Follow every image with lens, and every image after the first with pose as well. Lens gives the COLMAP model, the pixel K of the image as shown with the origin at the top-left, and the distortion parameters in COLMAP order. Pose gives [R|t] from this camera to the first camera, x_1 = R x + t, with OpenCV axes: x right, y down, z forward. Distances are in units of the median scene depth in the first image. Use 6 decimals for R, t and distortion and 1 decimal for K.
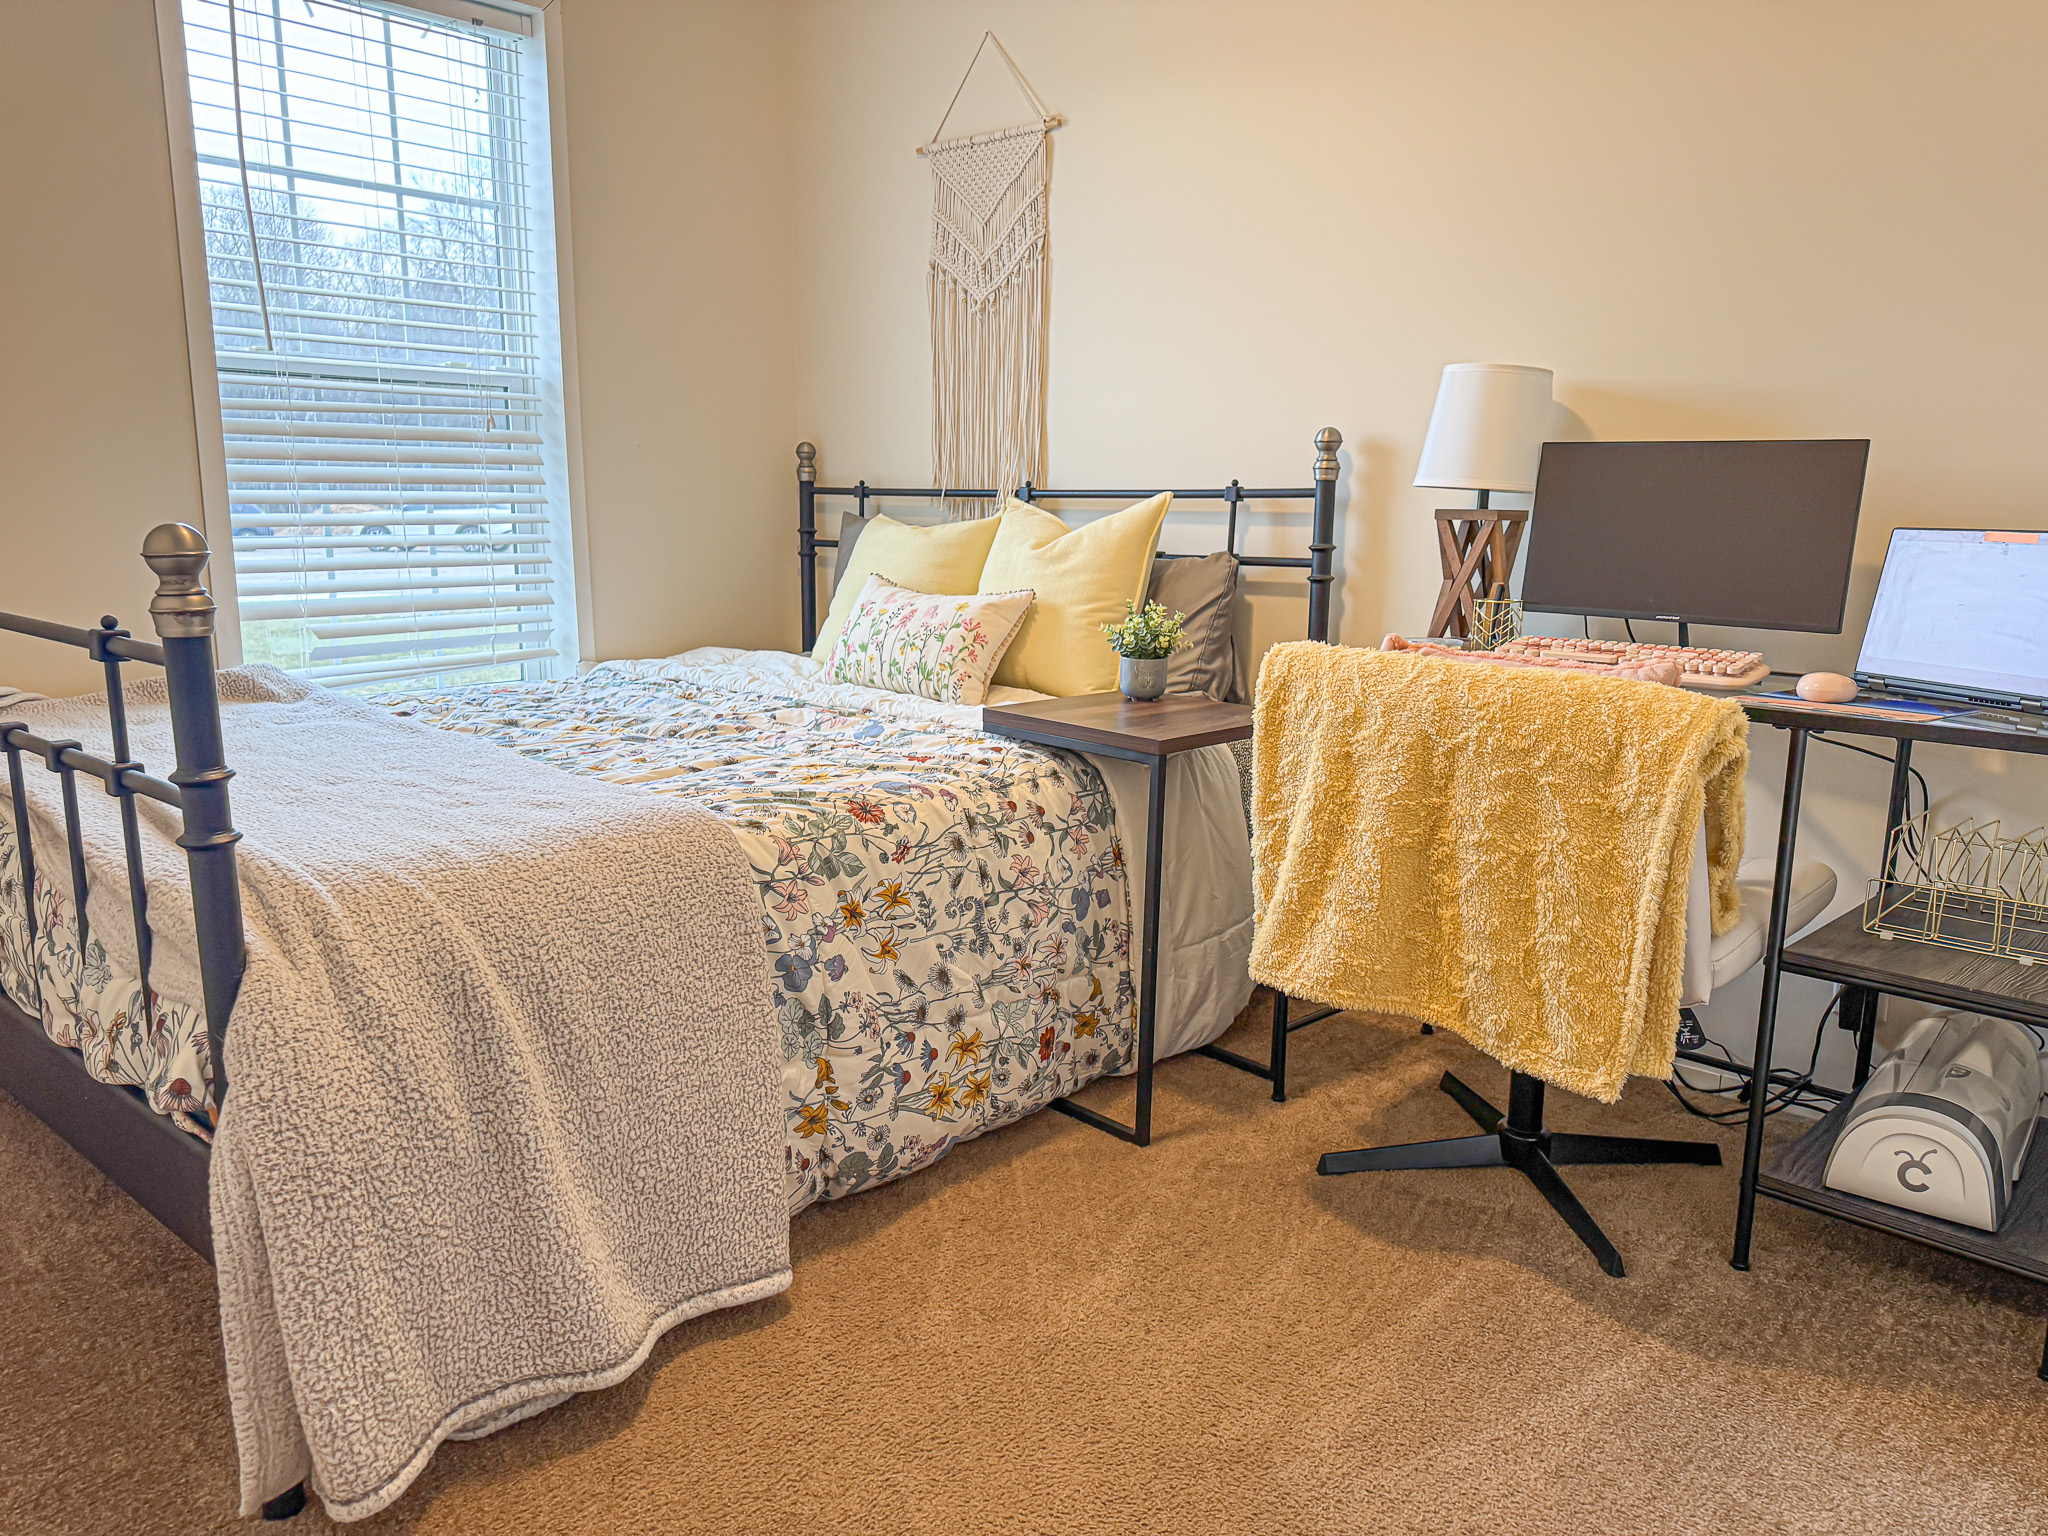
lens RADIAL K [[1429.2, 0, 1016.7], [0, 1429.2, 764.1], [0, 0, 1]] dist [0.143651, -0.239382]
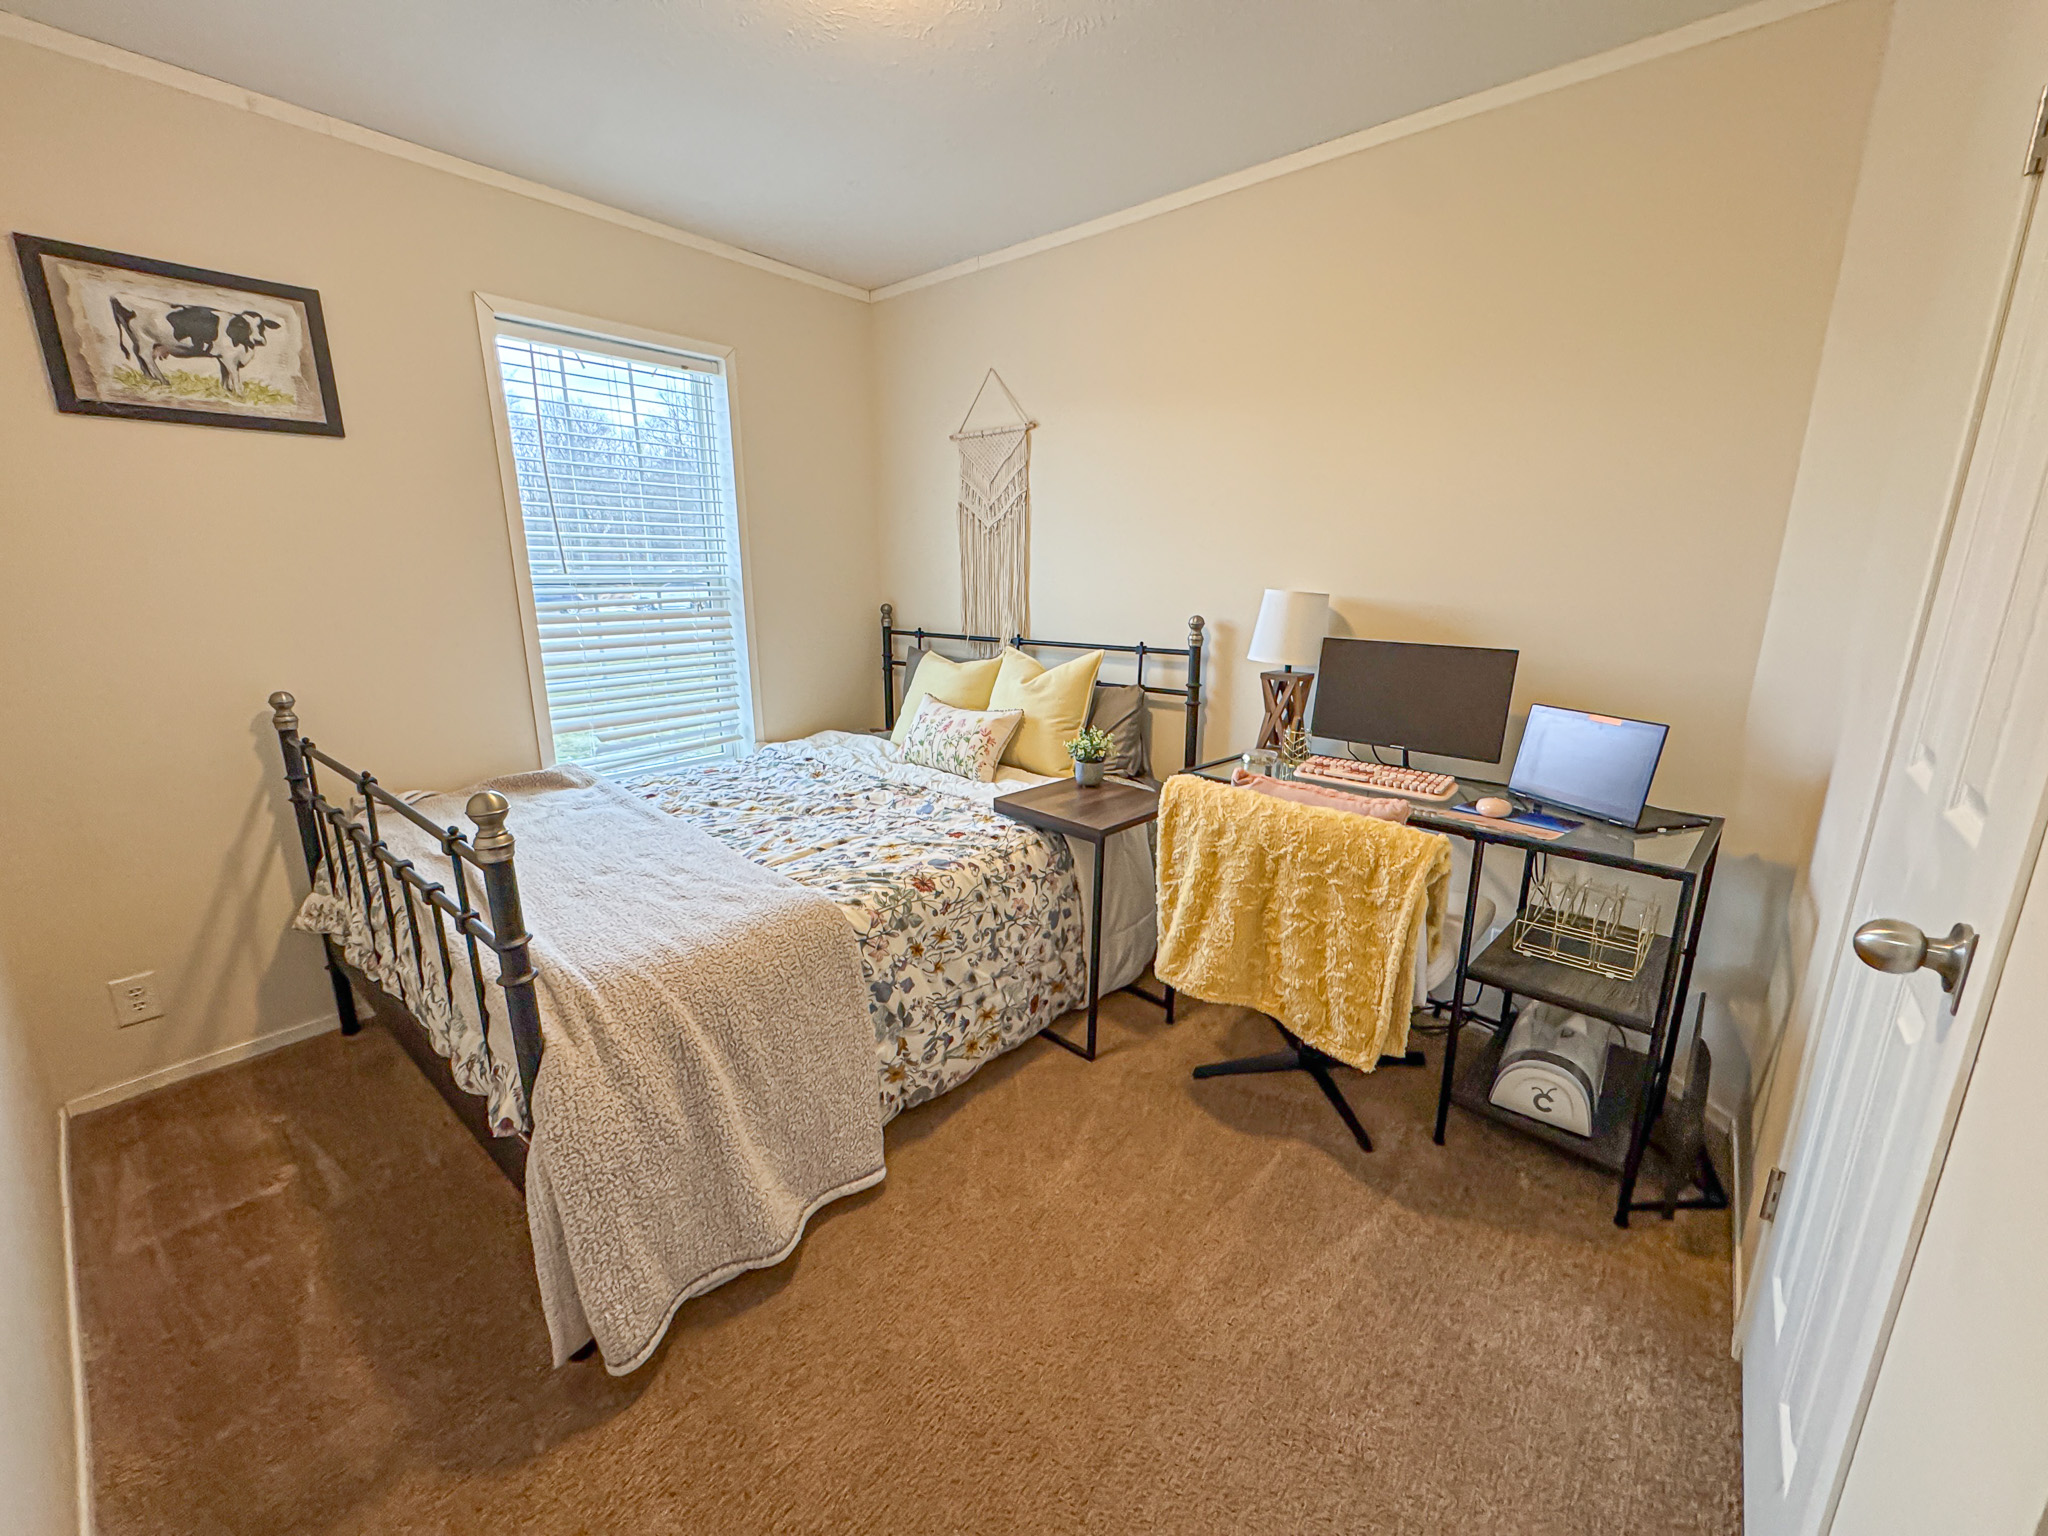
lens RADIAL K [[818.9, 0, 1026.4], [0, 818.9, 767.6], [0, 0, 1]] dist [-0.001938, 0.000373]
pose [[0.999785, -0.012137, 0.016806, -0.001281], [0.011391, 0.998975, 0.043806, -0.135918], [-0.017320, -0.043605, 0.998899, 0.059911]]
